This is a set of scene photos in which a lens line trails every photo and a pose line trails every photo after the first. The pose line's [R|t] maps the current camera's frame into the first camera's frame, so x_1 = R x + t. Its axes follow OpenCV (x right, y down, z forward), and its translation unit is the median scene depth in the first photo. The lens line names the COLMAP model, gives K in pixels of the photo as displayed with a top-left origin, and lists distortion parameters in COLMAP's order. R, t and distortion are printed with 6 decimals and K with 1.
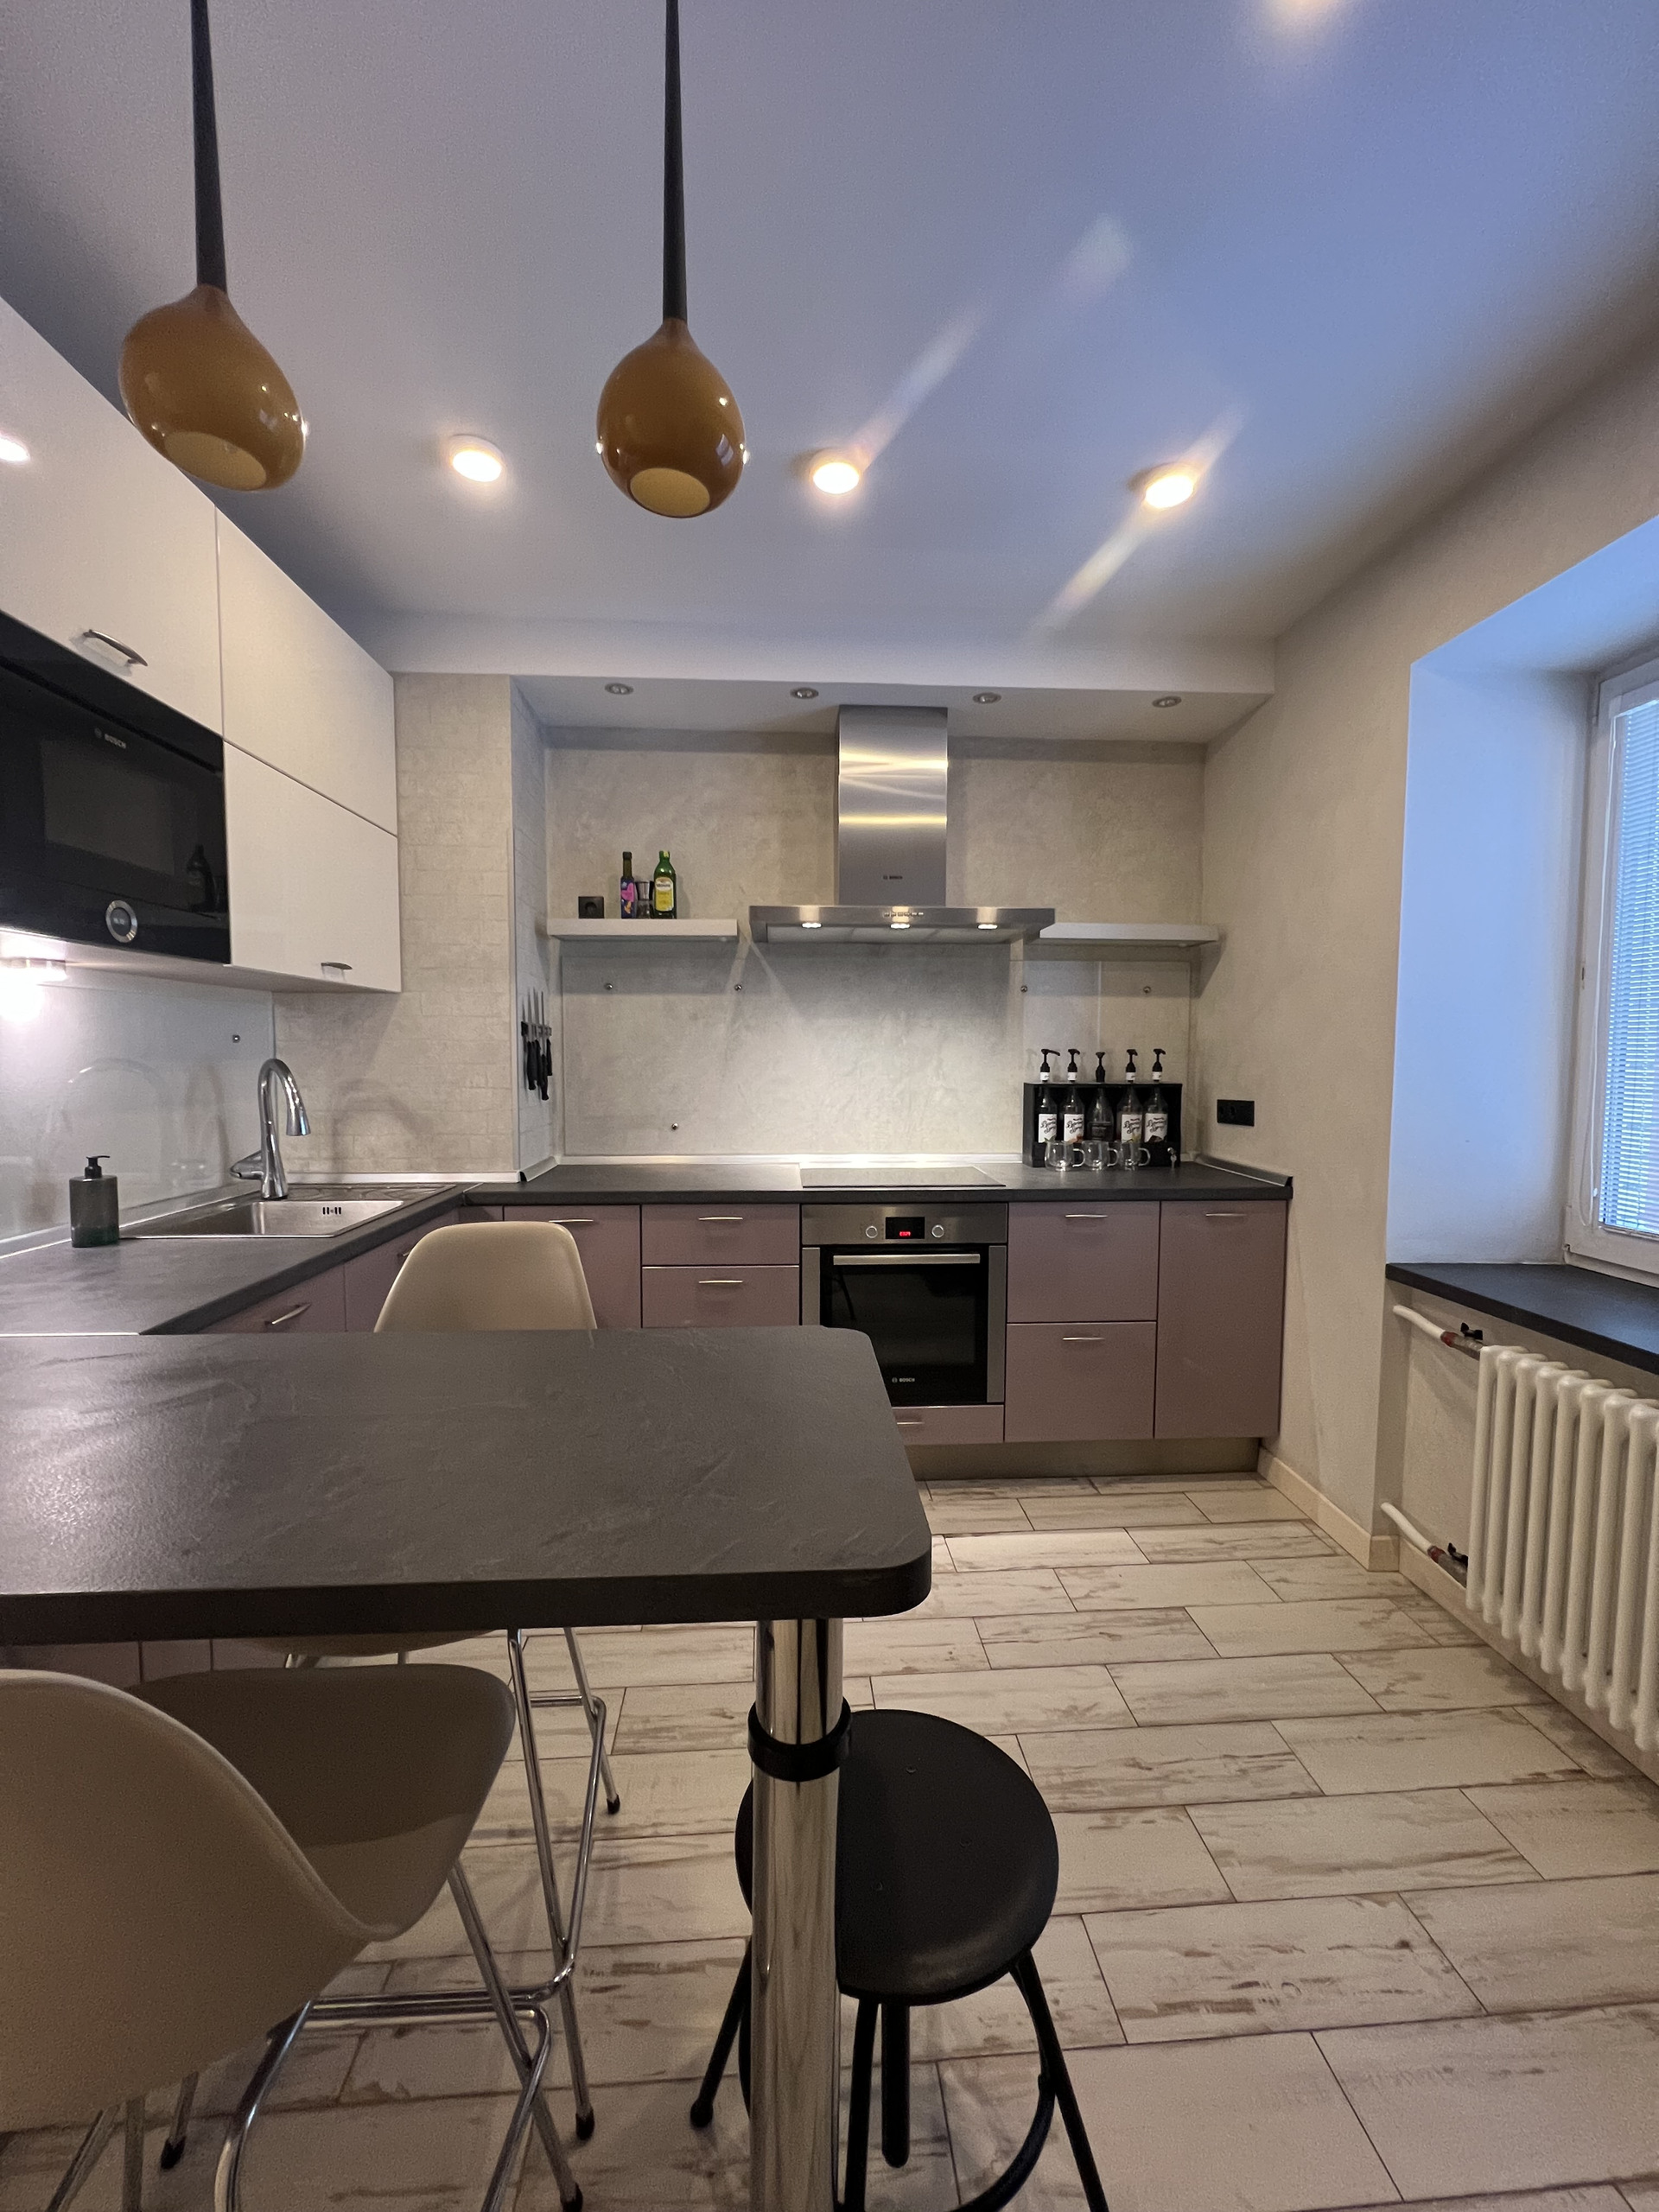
lens RADIAL K [[877.1, 0, 832.6], [0, 877.1, 1108.8], [0, 0, 1]] dist [-0.003014, 0.000128]
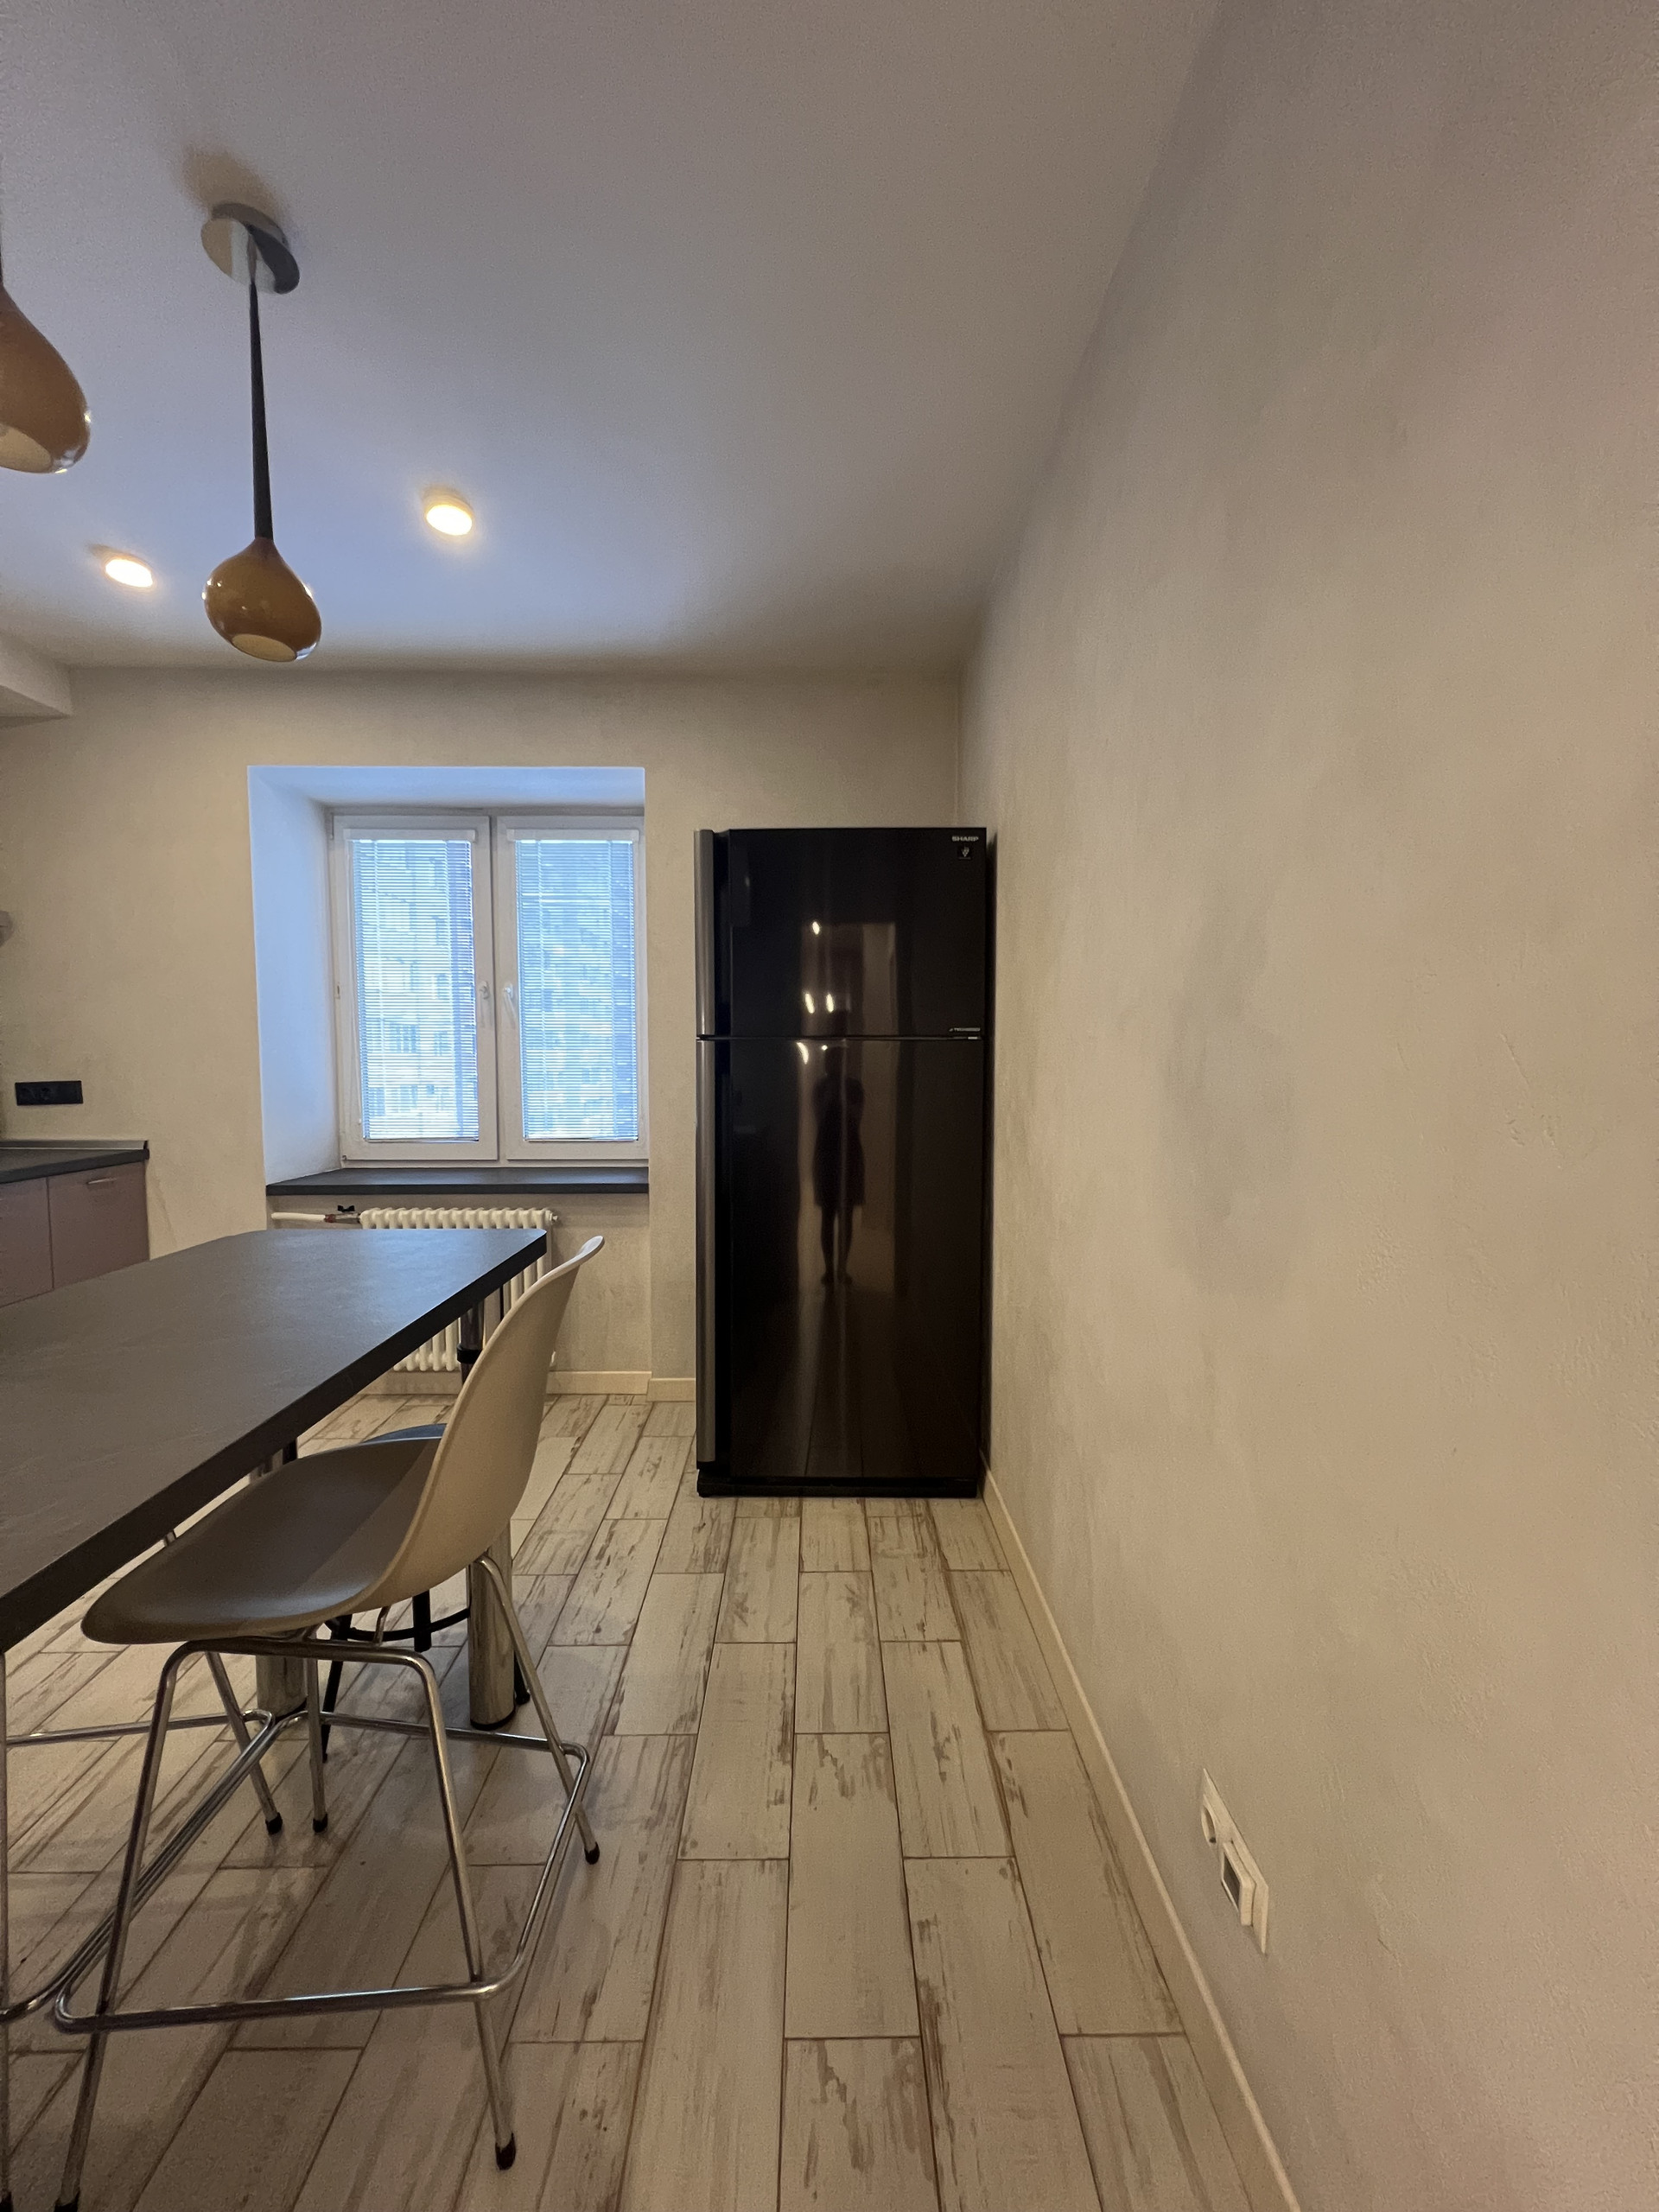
lens RADIAL K [[877.1, 0, 819.9], [0, 877.1, 1112.5], [0, 0, 1]] dist [-0.003014, 0.000128]
pose [[0.055709, -0.074543, 0.995660, -0.602703], [0.061718, 0.995559, 0.071083, 0.010956], [-0.996538, 0.057490, 0.060063, 0.009785]]
